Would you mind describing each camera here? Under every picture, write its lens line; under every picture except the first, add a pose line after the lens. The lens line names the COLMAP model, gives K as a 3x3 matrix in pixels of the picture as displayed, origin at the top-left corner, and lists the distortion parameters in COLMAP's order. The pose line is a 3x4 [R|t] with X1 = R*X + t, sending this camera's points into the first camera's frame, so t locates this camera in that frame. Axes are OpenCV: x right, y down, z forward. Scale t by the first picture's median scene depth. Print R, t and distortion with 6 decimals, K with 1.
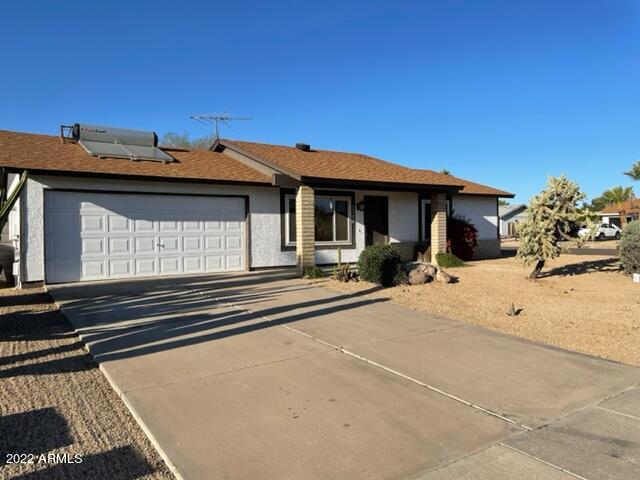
lens RADIAL K [[484.5, 0, 323.7], [0, 484.5, 238.5], [0, 0, 1]] dist [0.085270, -0.102346]
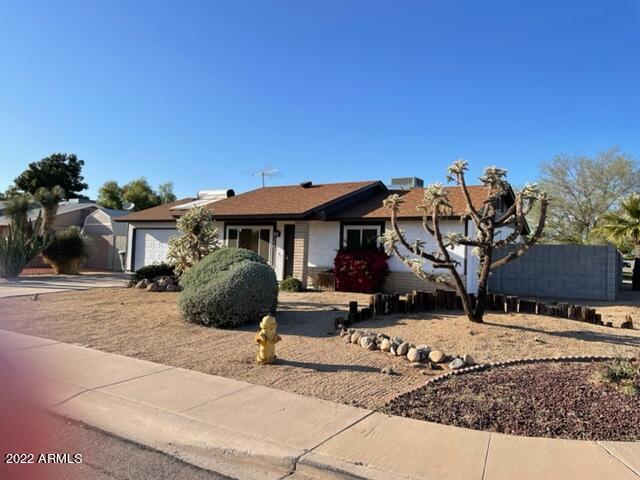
lens RADIAL K [[484.5, 0, 322.6], [0, 484.5, 239.7], [0, 0, 1]] dist [0.085270, -0.102346]
pose [[0.393614, 0.003541, -0.919269, 1.344407], [-0.048204, 0.998696, -0.016793, -0.040945], [0.918011, 0.050922, 0.393271, 0.706305]]
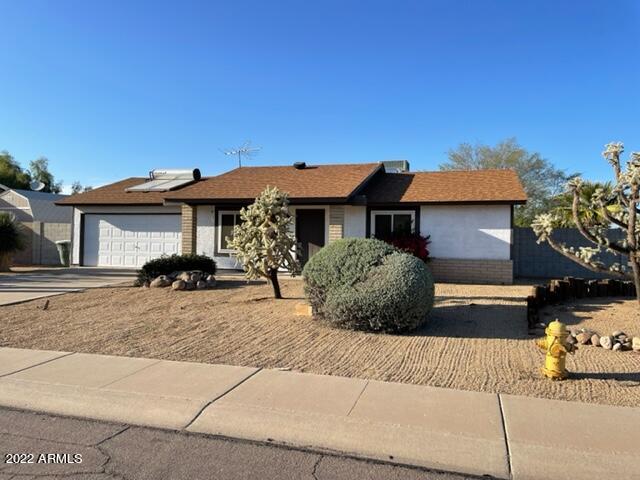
lens RADIAL K [[484.5, 0, 316.3], [0, 484.5, 241.0], [0, 0, 1]] dist [0.085270, -0.102346]
pose [[0.624173, 0.027955, -0.780786, 1.056276], [-0.033161, 0.999407, 0.009274, -0.034004], [0.780582, 0.020103, 0.624730, 0.423175]]
